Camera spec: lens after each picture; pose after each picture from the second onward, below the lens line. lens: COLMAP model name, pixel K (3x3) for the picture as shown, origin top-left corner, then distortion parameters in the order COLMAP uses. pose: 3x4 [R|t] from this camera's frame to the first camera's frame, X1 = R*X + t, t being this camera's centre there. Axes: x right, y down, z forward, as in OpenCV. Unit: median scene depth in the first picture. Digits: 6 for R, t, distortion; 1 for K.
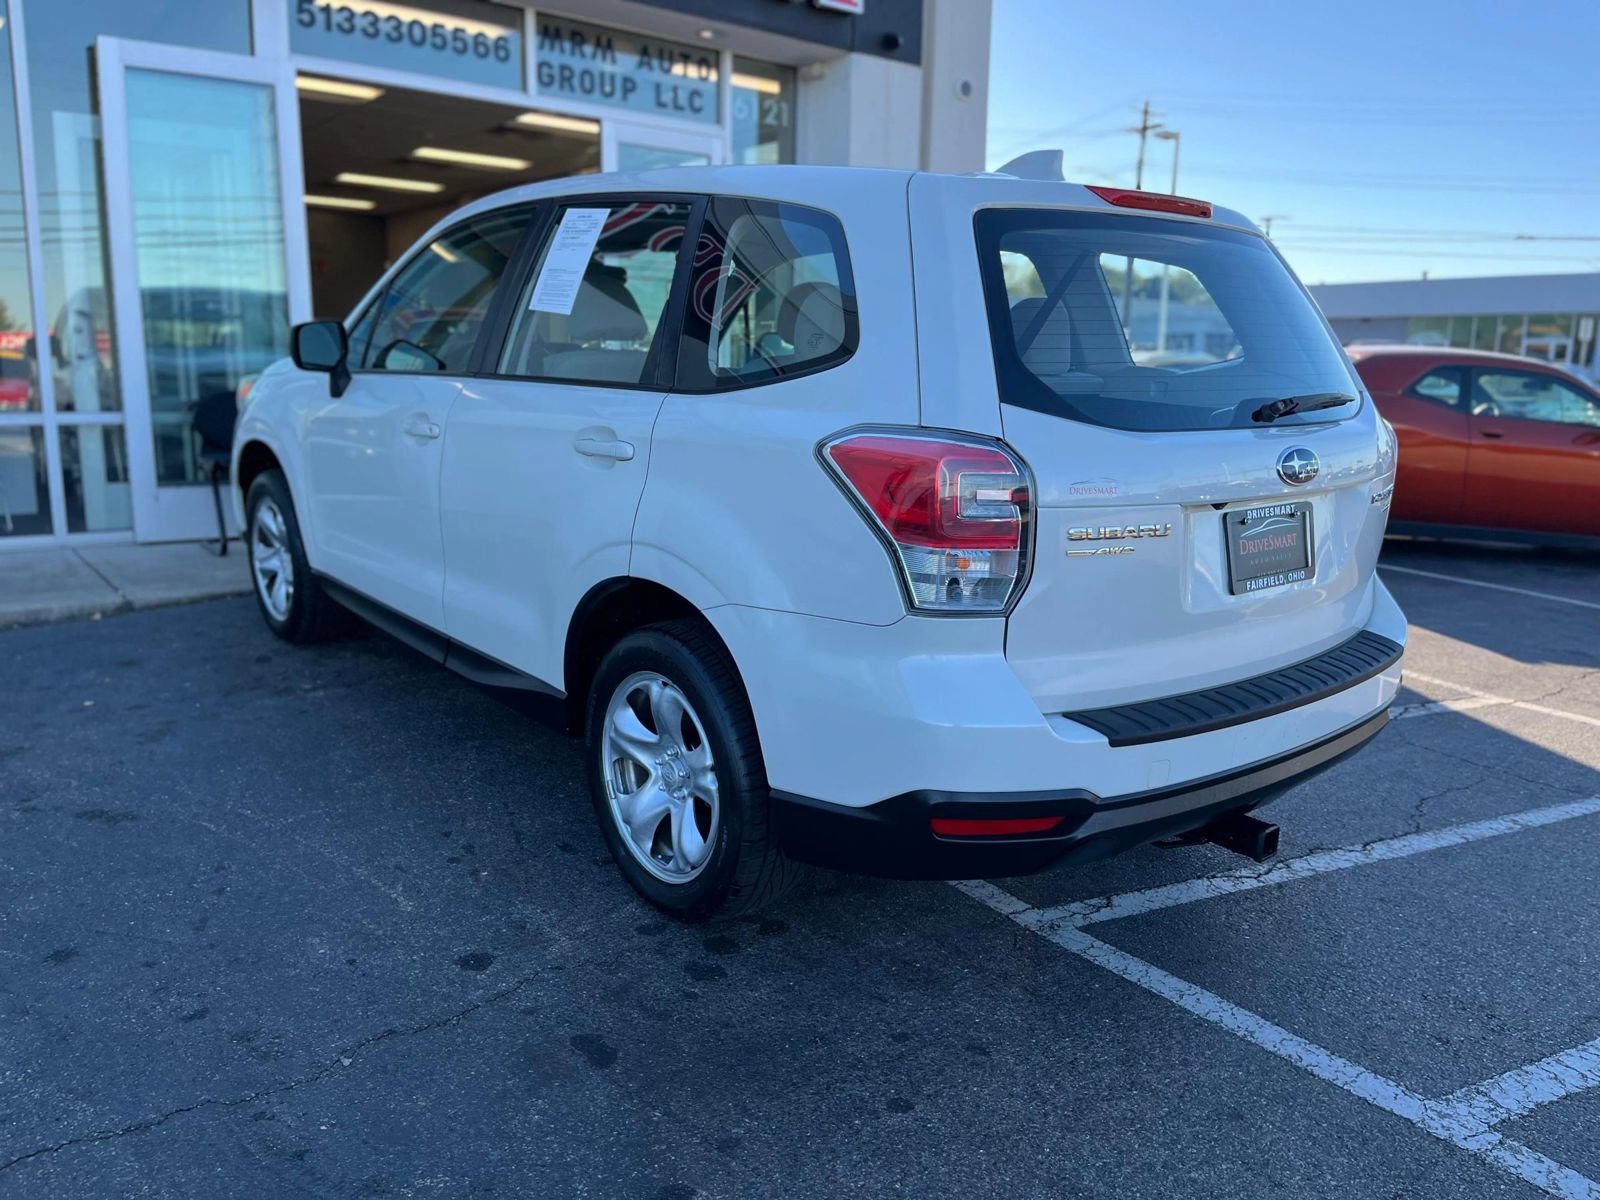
lens RADIAL K [[1208.2, 0, 807.2], [0, 1208.2, 603.7], [0, 0, 1]] dist [0.089851, -0.128355]
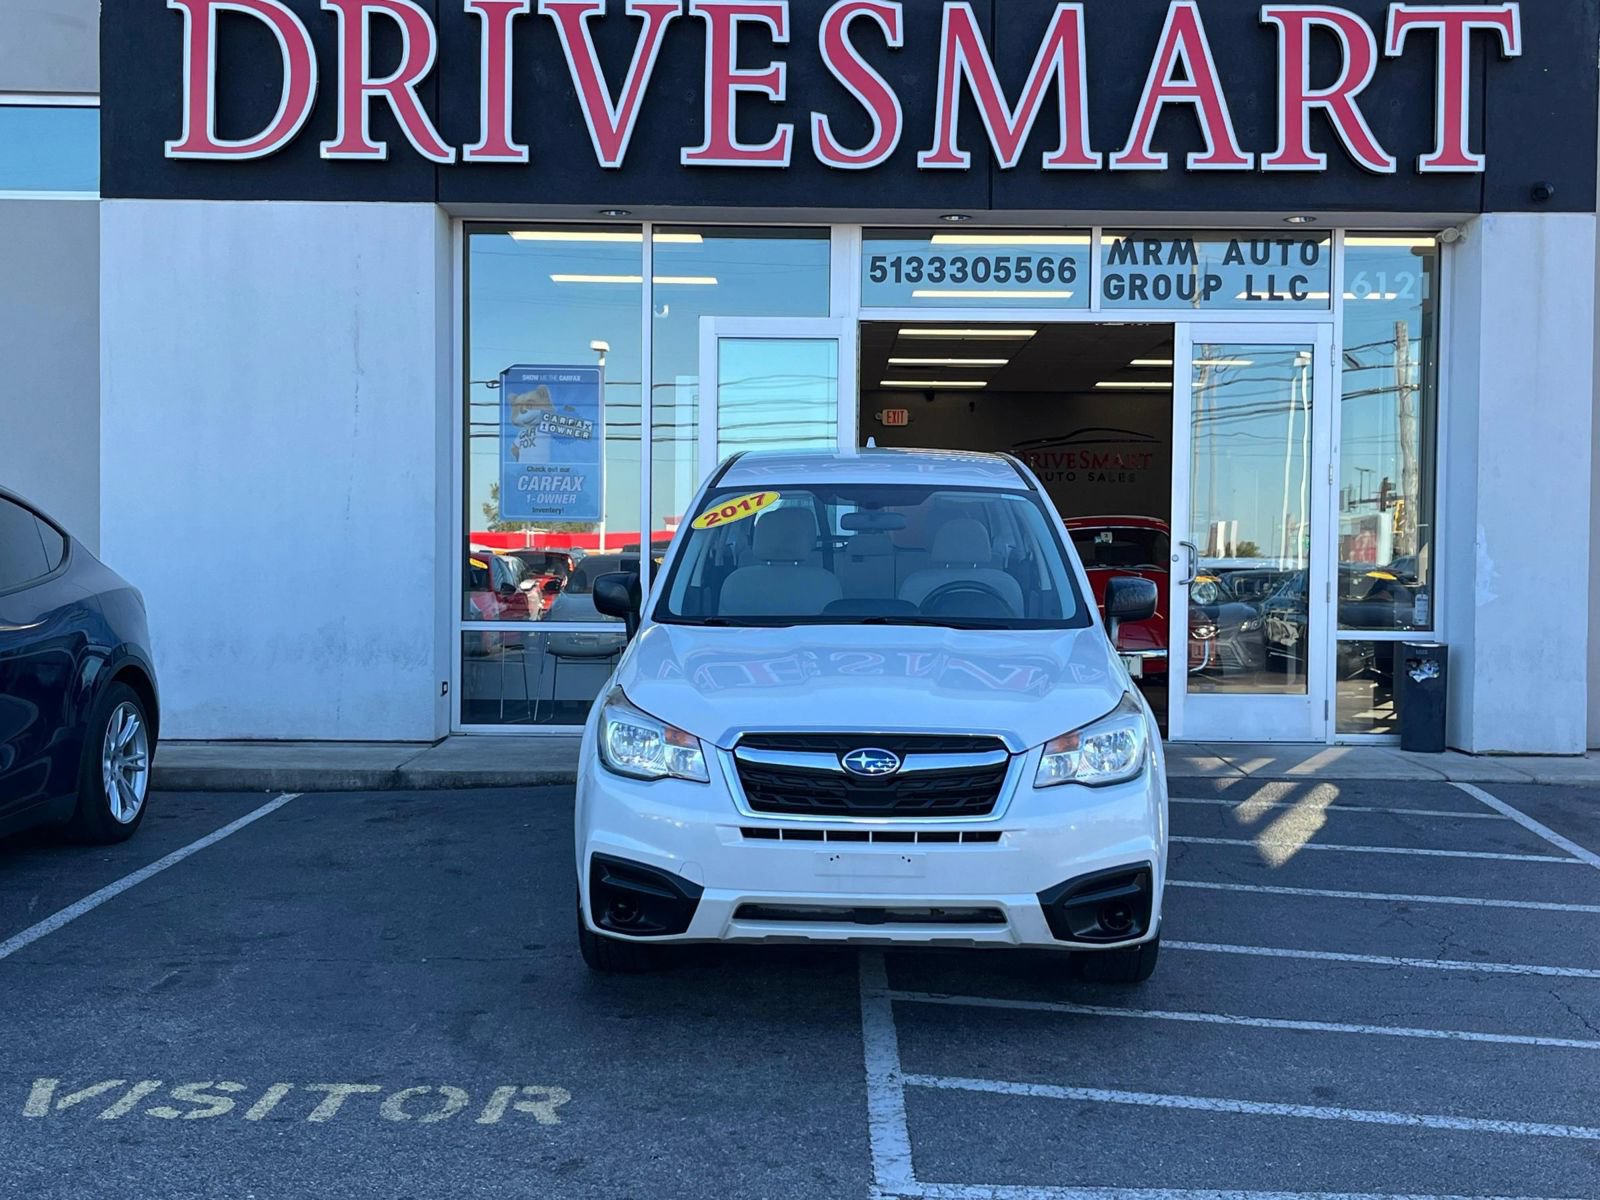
lens RADIAL K [[1928.4, 0, 816.6], [0, 1928.4, 607.7], [0, 0, 1]] dist [0.090085, -0.153297]
pose [[0.786575, 0.005927, -0.617466, 1.273306], [-0.112931, 0.984470, -0.134410, 0.119657], [0.607080, 0.175455, 0.775029, -0.670807]]
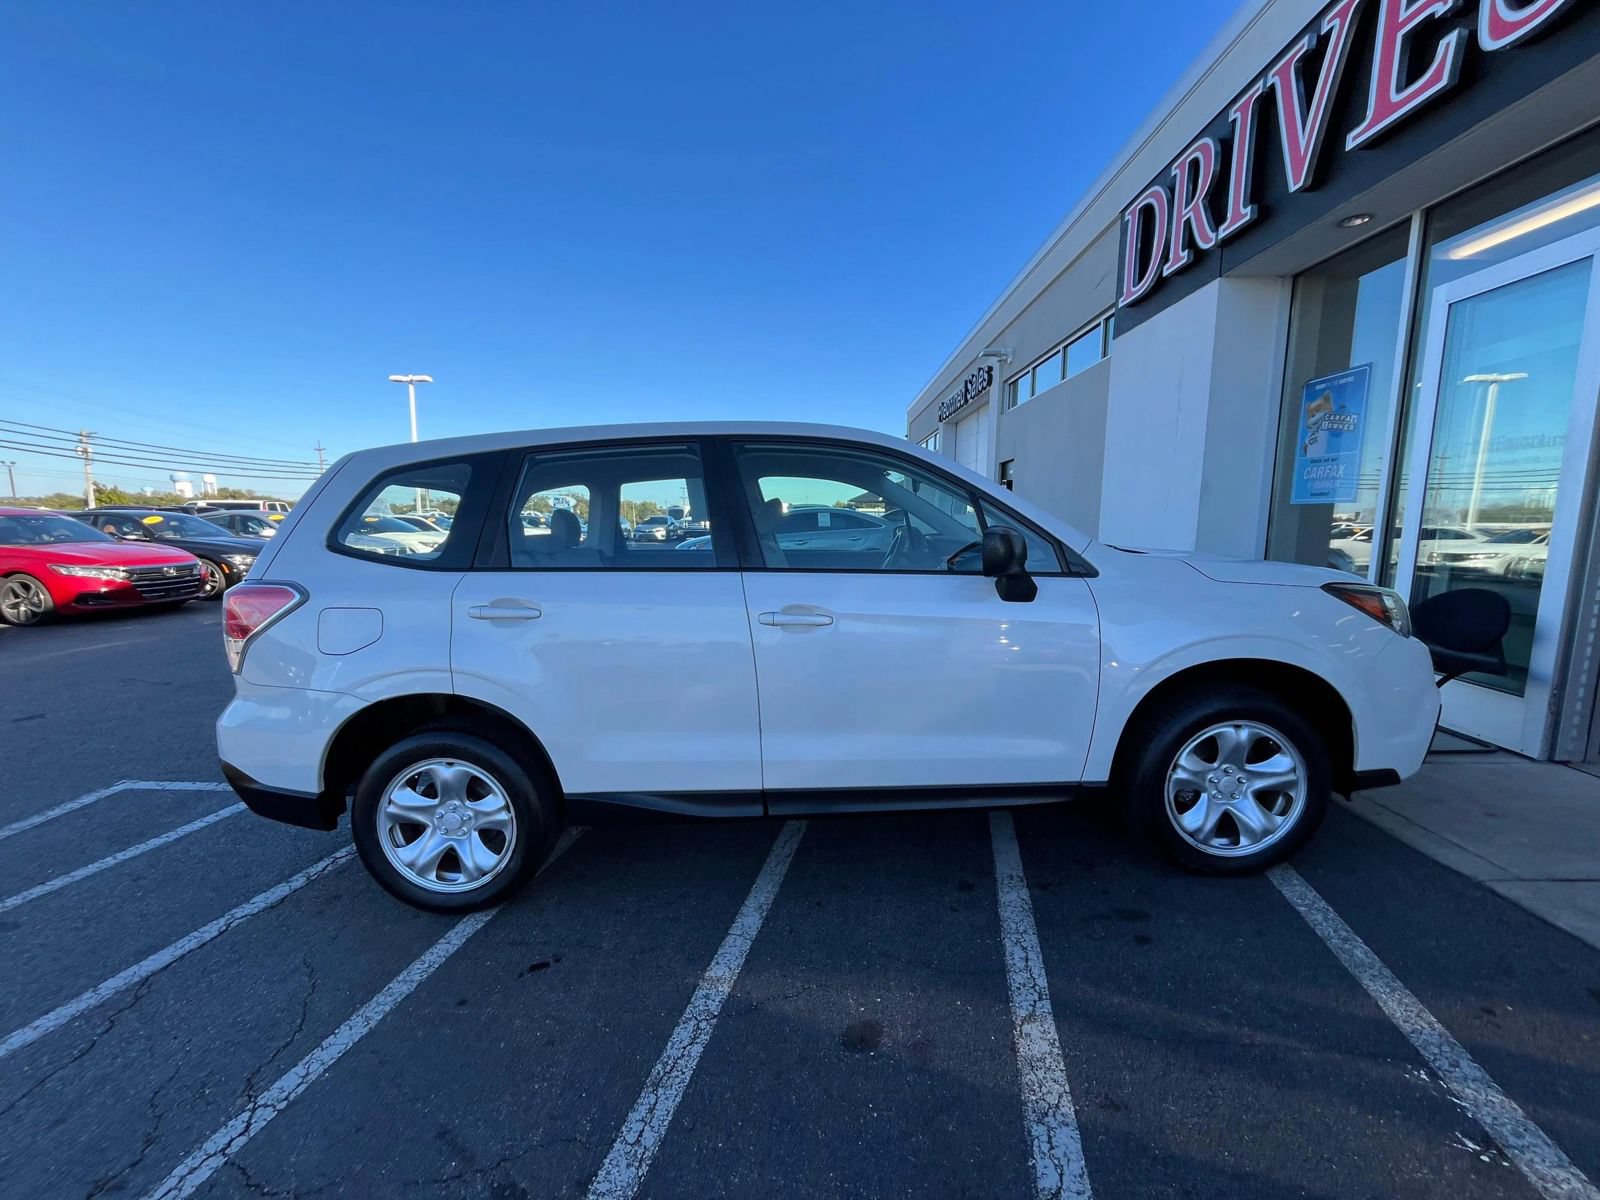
lens RADIAL K [[648.0, 0, 797.6], [0, 648.0, 596.7], [0, 0, 1]] dist [-0.001081, -0.000783]
pose [[-0.641184, 0.069955, -0.764192, 0.589097], [-0.167881, 0.958926, 0.228640, -0.391812], [0.748798, 0.274894, -0.603105, 1.811627]]
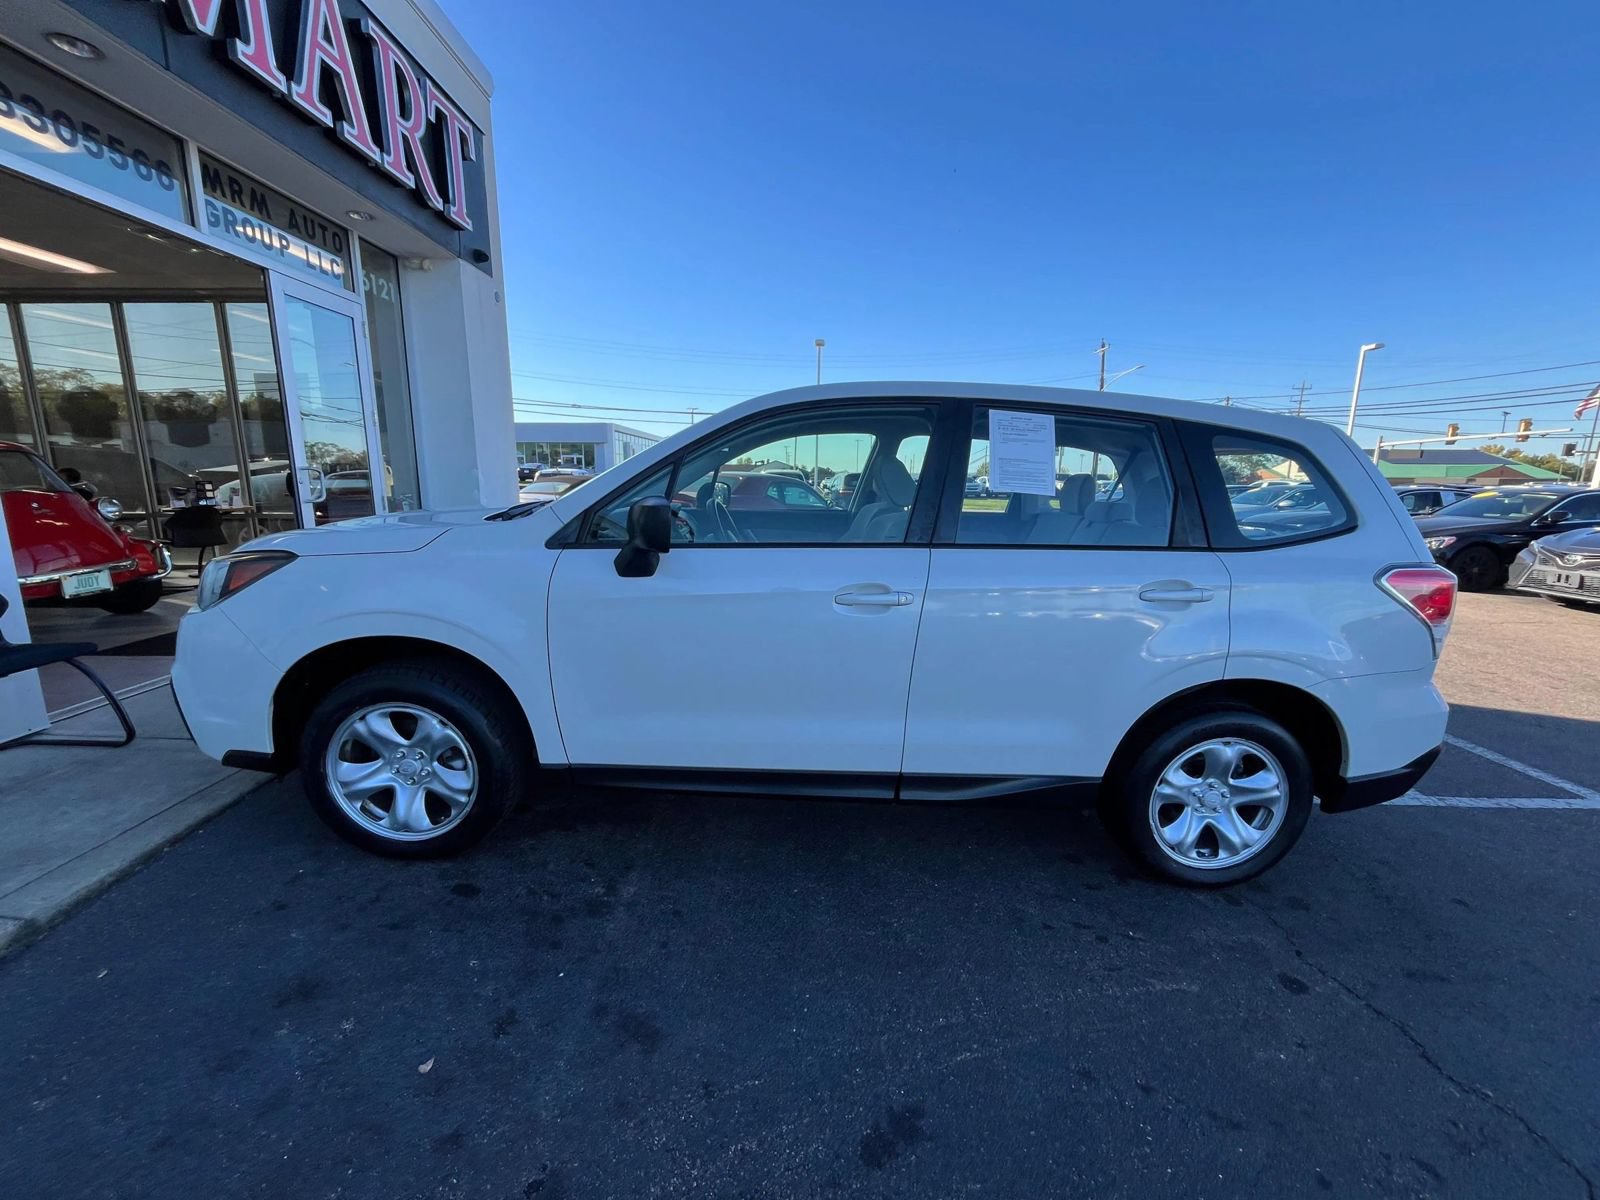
lens RADIAL K [[648.0, 0, 797.6], [0, 648.0, 596.7], [0, 0, 1]] dist [-0.001081, -0.000783]
pose [[0.616443, -0.159122, 0.771154, -0.864365], [0.154235, 0.984797, 0.079914, -0.216067], [-0.772146, 0.069677, 0.631613, 0.741063]]
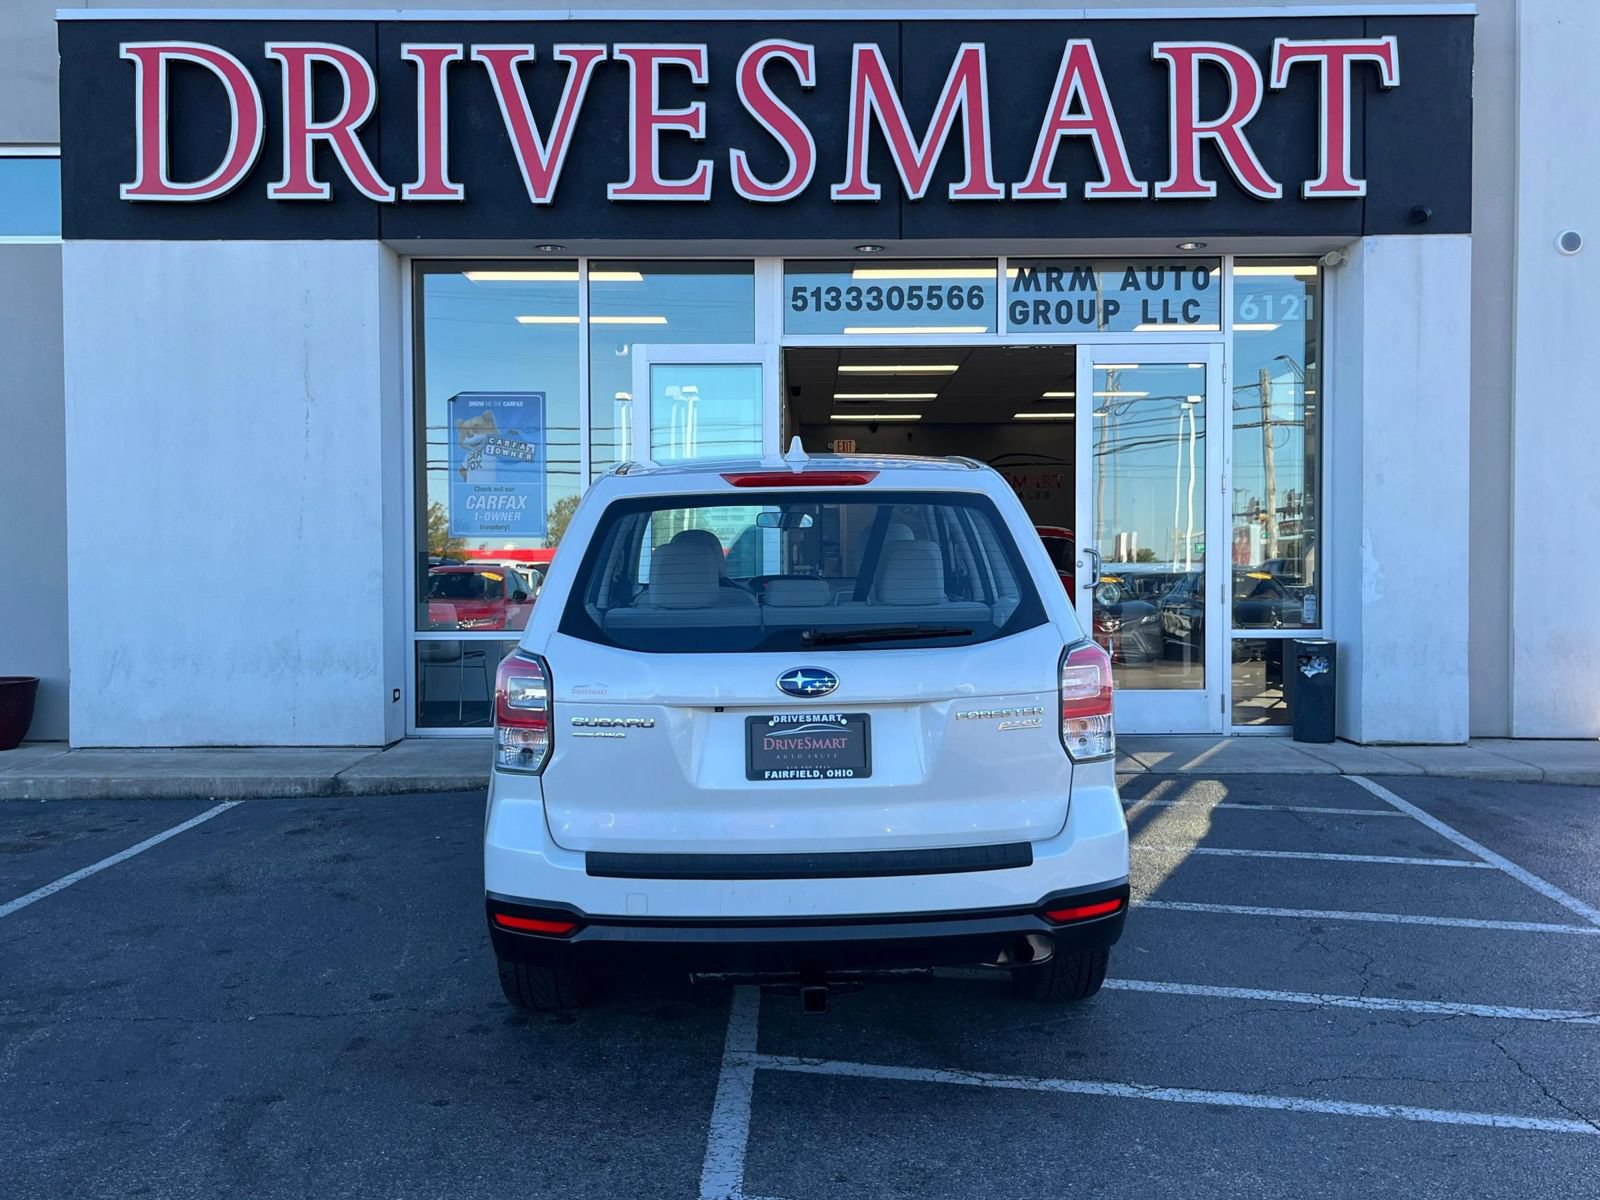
lens RADIAL K [[1518.3, 0, 795.2], [0, 1518.3, 597.4], [0, 0, 1]] dist [0.052770, -0.025889]
pose [[0.781765, -0.007804, -0.623524, 1.025537], [-0.100976, 0.985140, -0.138933, 0.015109], [0.615343, 0.171574, 0.769361, -0.171061]]
